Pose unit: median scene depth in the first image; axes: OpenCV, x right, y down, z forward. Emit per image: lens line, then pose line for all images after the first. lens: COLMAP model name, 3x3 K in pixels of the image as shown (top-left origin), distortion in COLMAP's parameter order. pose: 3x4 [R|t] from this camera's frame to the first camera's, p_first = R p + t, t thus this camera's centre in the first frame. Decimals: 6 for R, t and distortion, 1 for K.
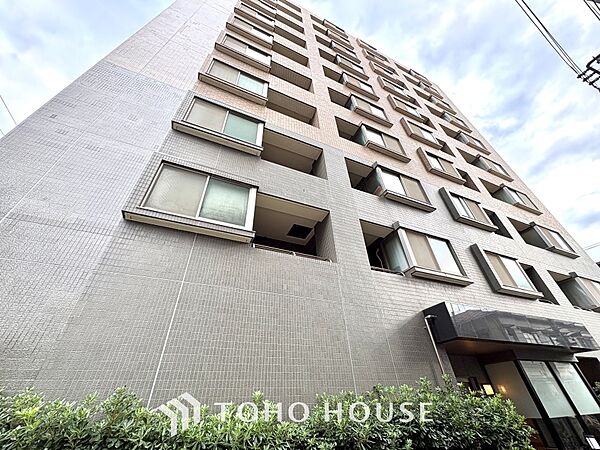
lens RADIAL K [[239.5, 0, 300.0], [0, 239.5, 225.0], [0, 0, 1]] dist [-0.001714, -0.000319]
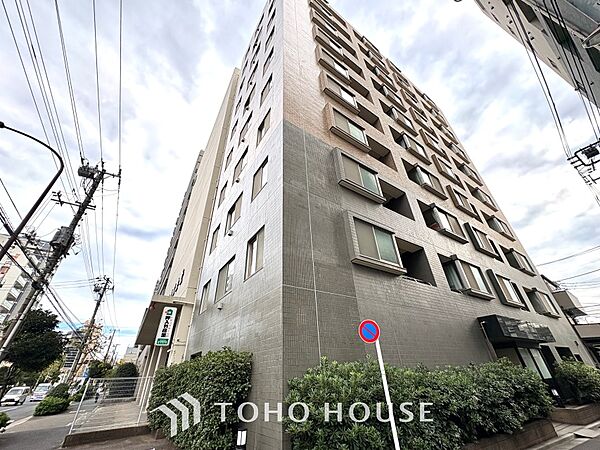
lens RADIAL K [[239.5, 0, 300.0], [0, 239.5, 225.0], [0, 0, 1]] dist [-0.001714, -0.000319]
pose [[0.983749, 0.095987, 0.151739, -0.705777], [-0.108377, 0.991232, 0.075593, -0.185720], [-0.143153, -0.090810, 0.985526, -0.264493]]
